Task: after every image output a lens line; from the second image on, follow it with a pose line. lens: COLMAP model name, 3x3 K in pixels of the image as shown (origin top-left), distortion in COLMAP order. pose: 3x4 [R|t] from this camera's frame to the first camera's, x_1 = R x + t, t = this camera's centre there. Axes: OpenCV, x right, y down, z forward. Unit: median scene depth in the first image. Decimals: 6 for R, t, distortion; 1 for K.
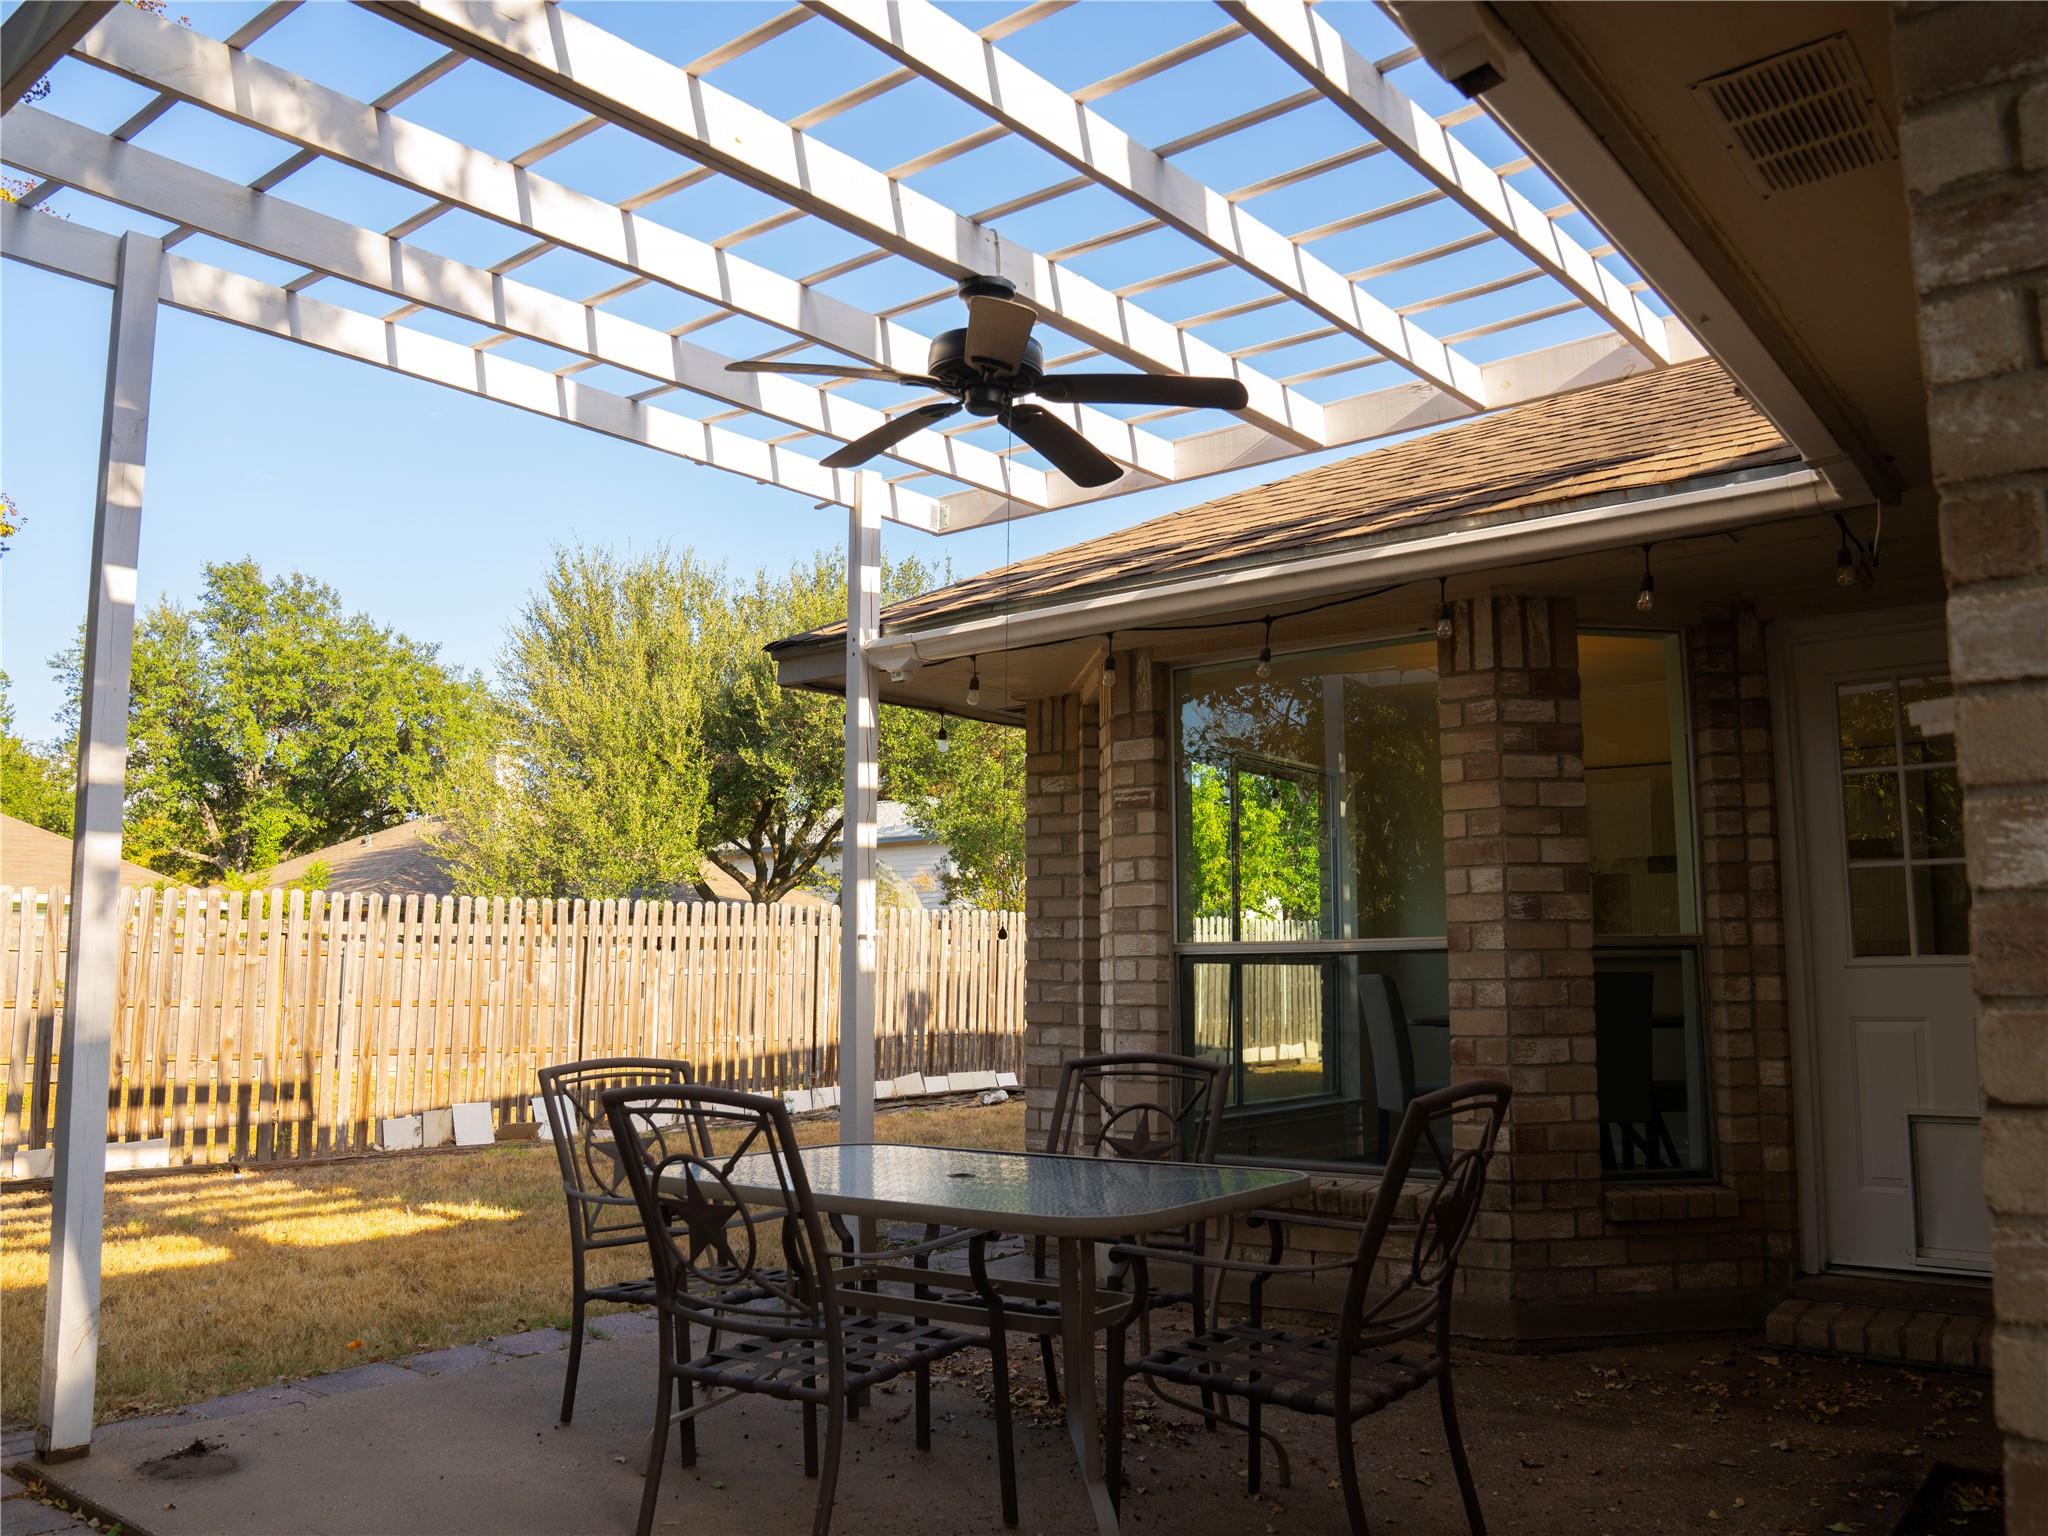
lens RADIAL K [[1639.1, 0, 1026.9], [0, 1639.1, 762.1], [0, 0, 1]] dist [-0.129736, 0.100803]
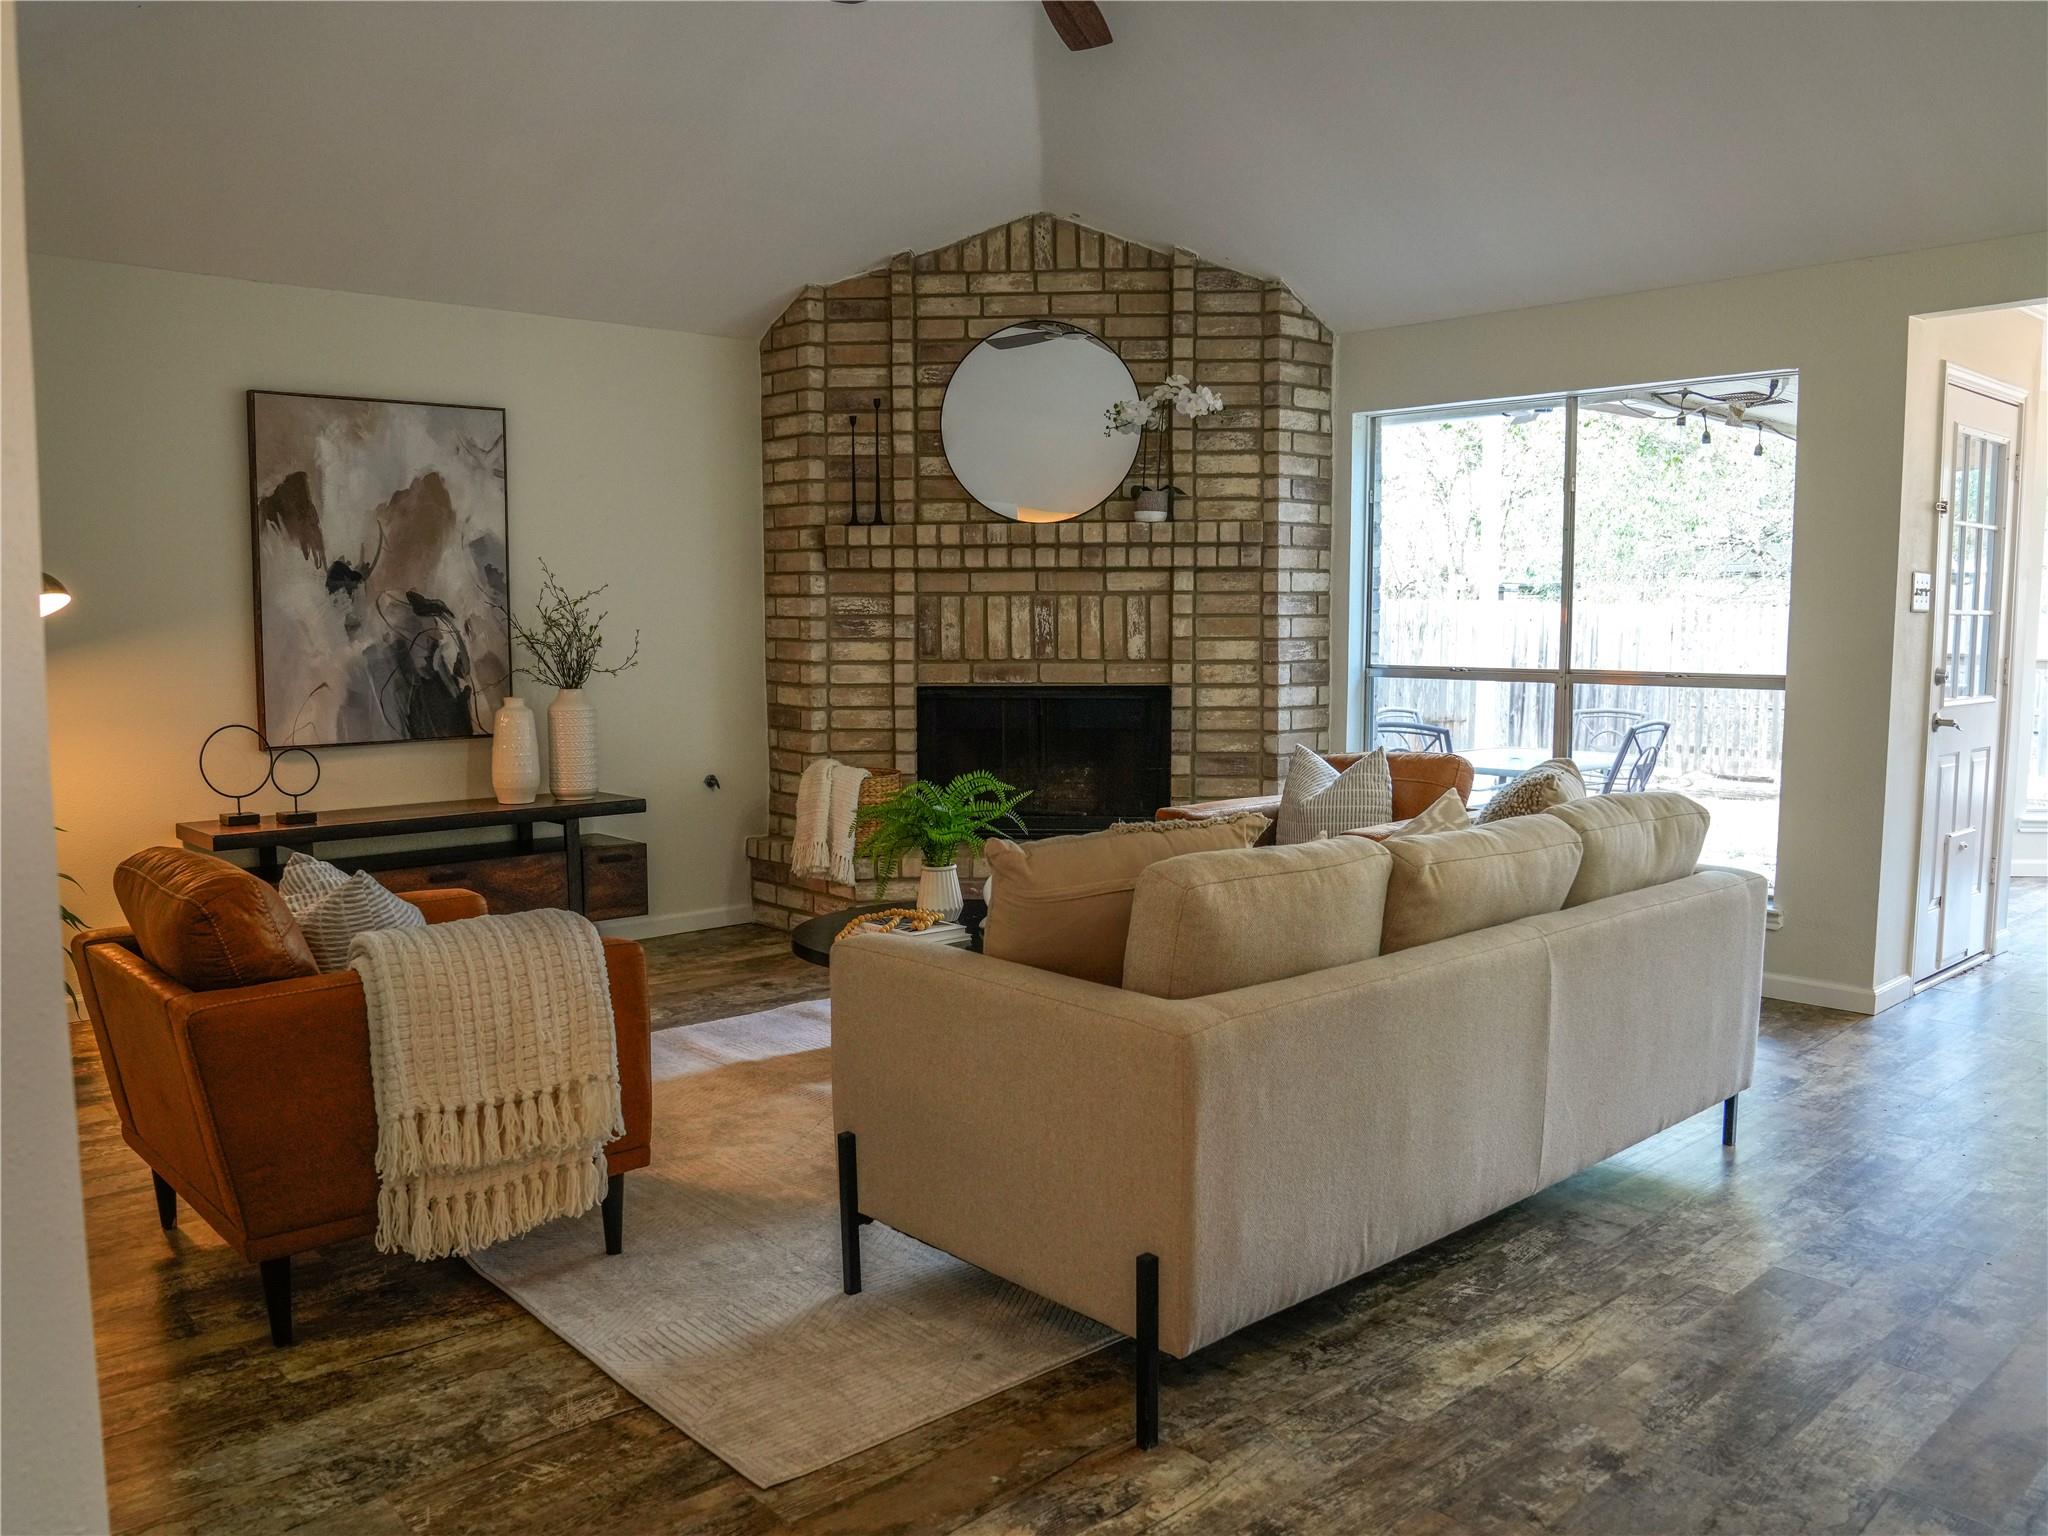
lens RADIAL K [[1639.1, 0, 1021.7], [0, 1639.1, 772.1], [0, 0, 1]] dist [-0.129736, 0.100803]
pose [[0.990596, 0.009009, -0.136523, -0.472666], [0.023835, 0.971209, 0.237034, -0.453191], [0.134728, -0.238059, 0.961861, -2.057990]]
